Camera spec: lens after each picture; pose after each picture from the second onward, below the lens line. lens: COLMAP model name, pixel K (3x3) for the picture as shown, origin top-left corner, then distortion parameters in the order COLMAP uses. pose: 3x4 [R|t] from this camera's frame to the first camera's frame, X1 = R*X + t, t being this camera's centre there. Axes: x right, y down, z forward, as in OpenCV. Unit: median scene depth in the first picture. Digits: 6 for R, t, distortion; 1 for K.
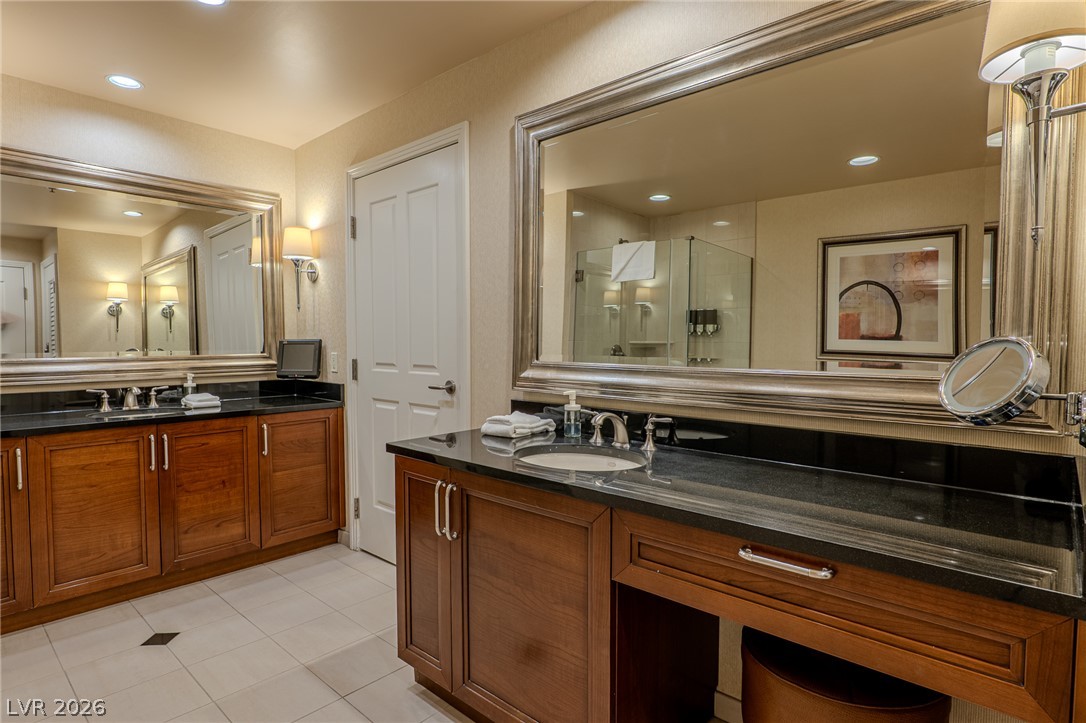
lens RADIAL K [[565.3, 0, 546.1], [0, 565.3, 364.3], [0, 0, 1]] dist [-0.018543, 0.012768]
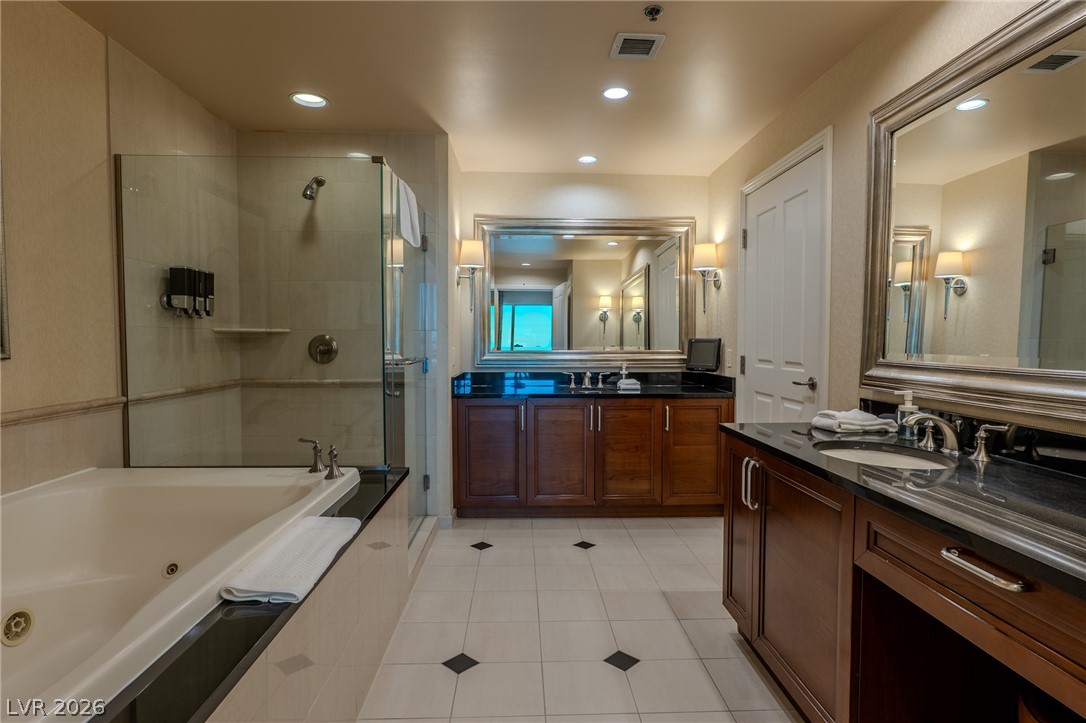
lens RADIAL K [[565.3, 0, 546.1], [0, 565.3, 364.3], [0, 0, 1]] dist [-0.018543, 0.012768]
pose [[0.698466, 0.031283, -0.714959, 0.230441], [-0.031344, 0.999423, 0.013108, 0.006800], [0.714957, 0.013254, 0.699043, -0.079470]]
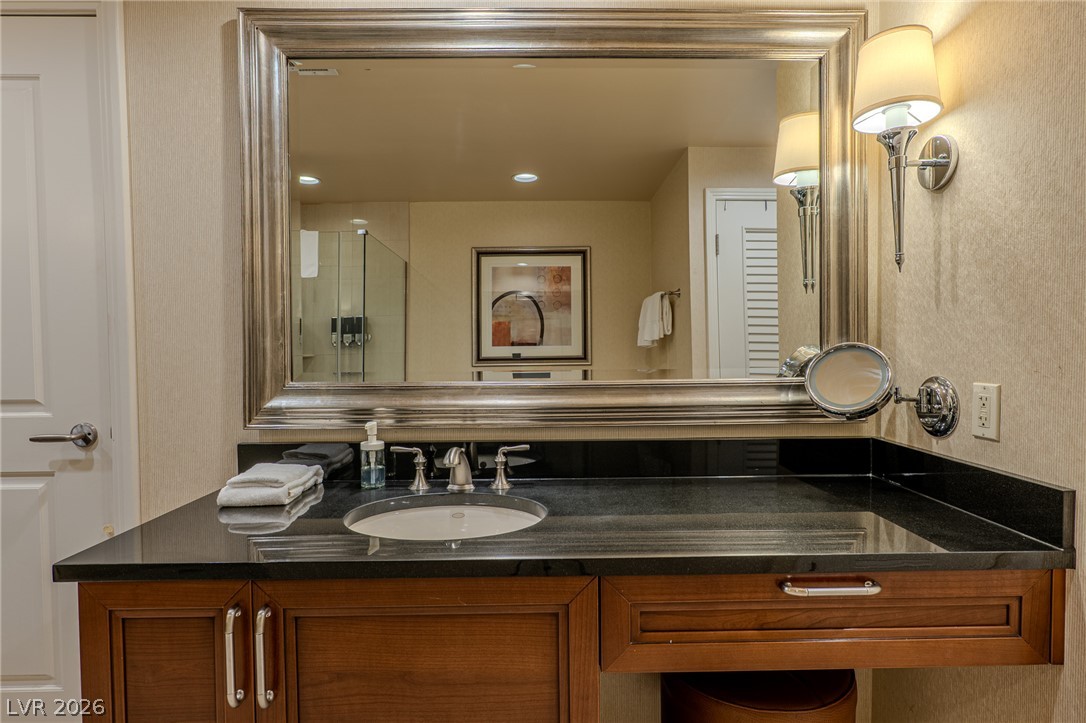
lens RADIAL K [[584.8, 0, 546.0], [0, 584.8, 363.0], [0, 0, 1]] dist [-0.017816, 0.011276]
pose [[0.735055, -0.027734, 0.677440, -0.223103], [0.039549, 0.999216, -0.002006, -0.013411], [-0.676853, 0.028267, 0.735575, 0.239498]]
